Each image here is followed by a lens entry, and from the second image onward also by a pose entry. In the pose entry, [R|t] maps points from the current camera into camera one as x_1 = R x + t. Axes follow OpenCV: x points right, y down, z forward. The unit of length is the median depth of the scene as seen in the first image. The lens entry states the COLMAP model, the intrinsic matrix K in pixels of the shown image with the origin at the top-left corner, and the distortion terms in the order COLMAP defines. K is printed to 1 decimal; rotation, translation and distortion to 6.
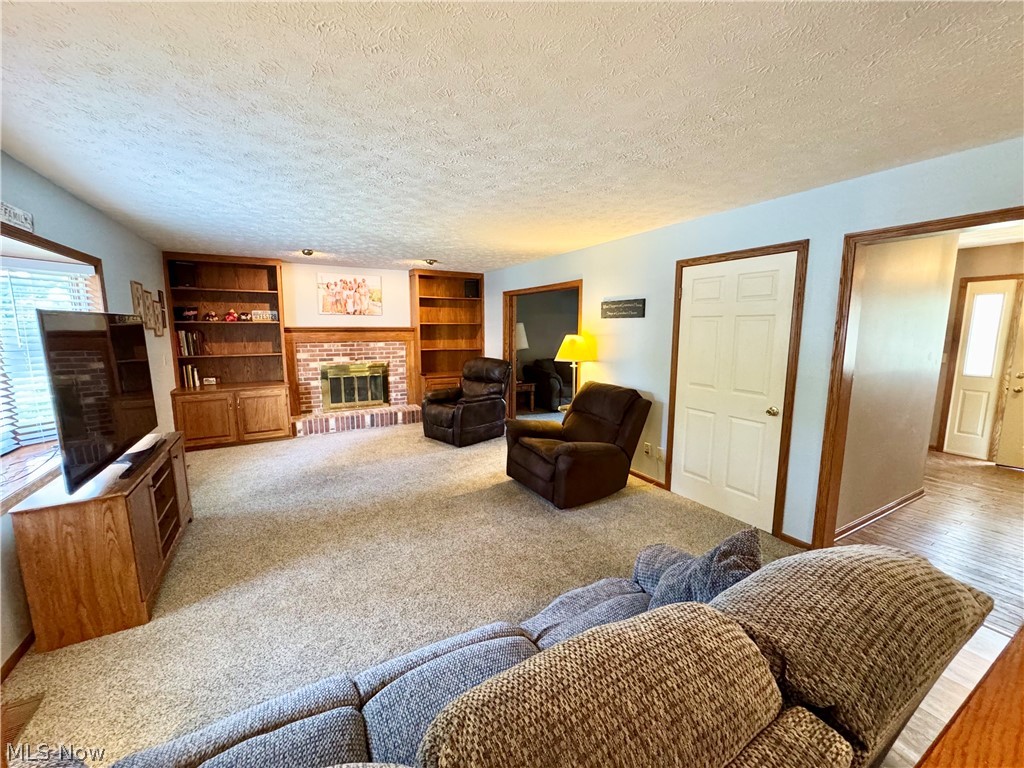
lens RADIAL K [[409.7, 0, 512.0], [0, 409.7, 384.0], [0, 0, 1]] dist [0.000231, 0.000363]
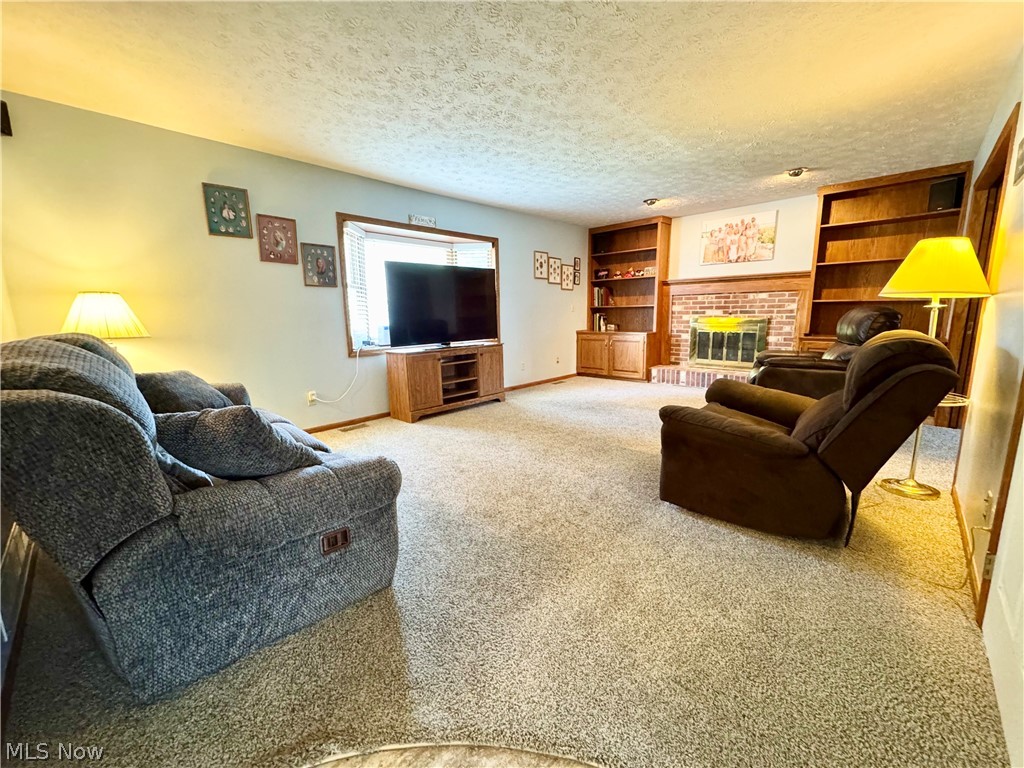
lens RADIAL K [[409.7, 0, 512.0], [0, 409.7, 384.0], [0, 0, 1]] dist [0.000231, 0.000363]
pose [[0.284582, 0.161120, -0.945015, 0.405850], [-0.117198, 0.984228, 0.132513, 0.033645], [0.951461, 0.073043, 0.298977, 0.333135]]
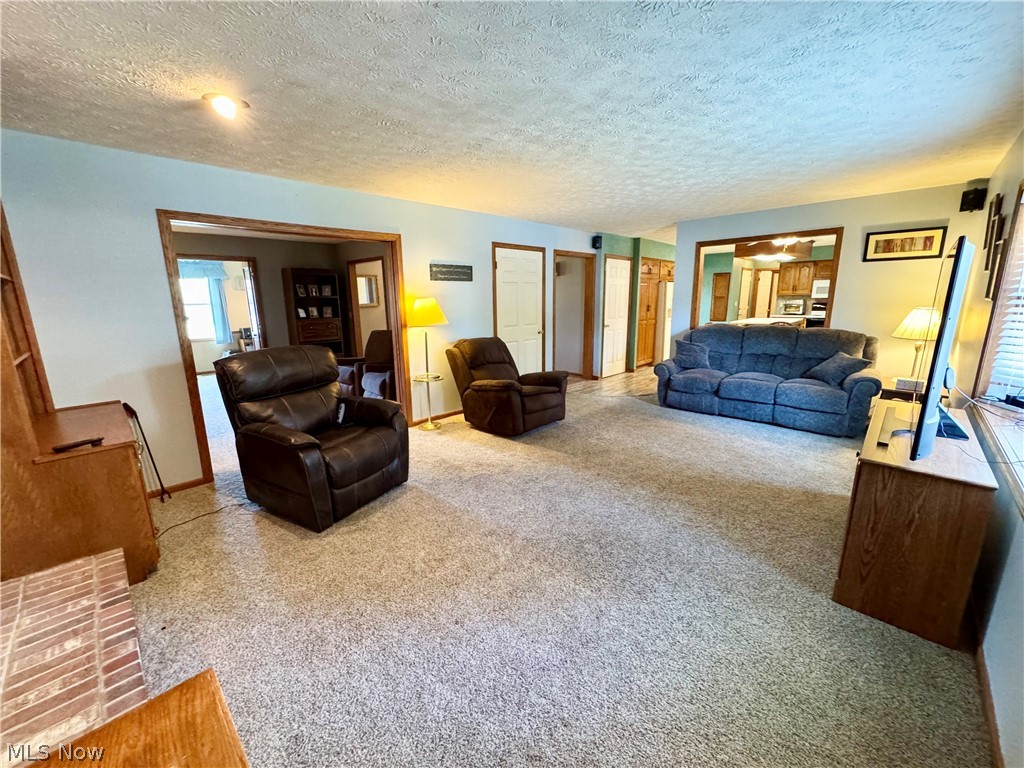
lens RADIAL K [[409.7, 0, 512.0], [0, 409.7, 384.0], [0, 0, 1]] dist [0.000231, 0.000363]
pose [[-0.283648, -0.197321, 0.938407, -0.683121], [0.149316, 0.957575, 0.246485, -0.110005], [-0.947232, 0.210034, -0.242151, 0.905458]]
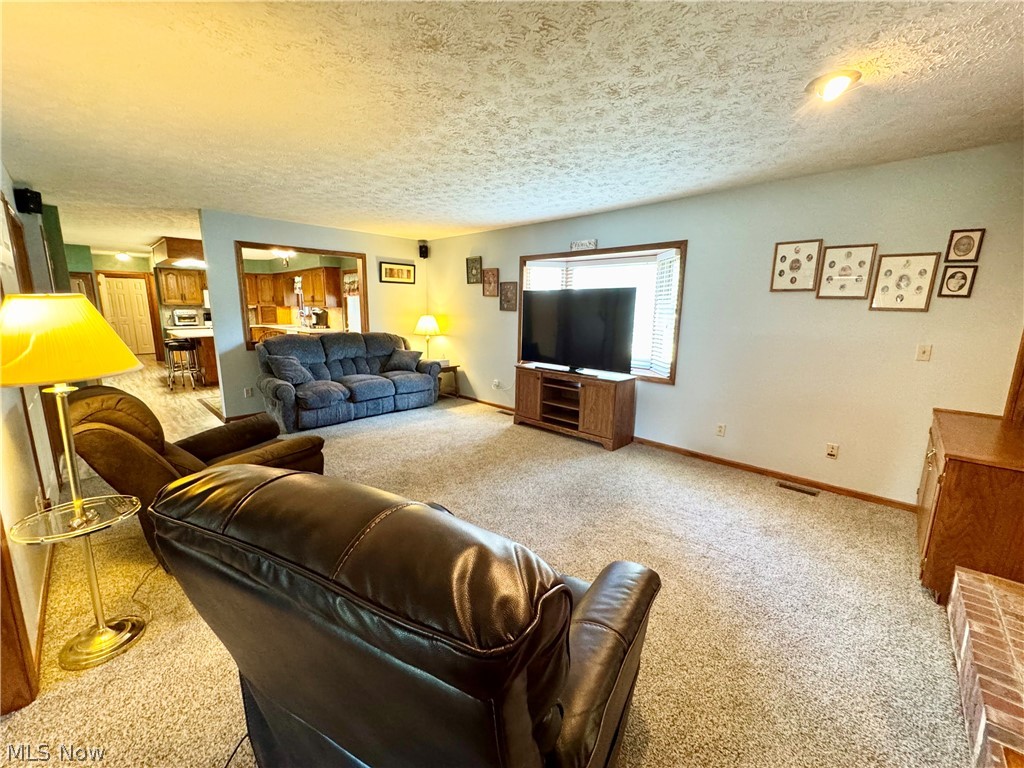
lens RADIAL K [[409.7, 0, 512.0], [0, 409.7, 384.0], [0, 0, 1]] dist [0.000231, 0.000363]
pose [[-0.959355, 0.037682, -0.279674, -0.088228], [-0.054278, 0.947902, 0.313903, -0.143748], [0.276932, 0.316325, -0.907330, 1.184332]]
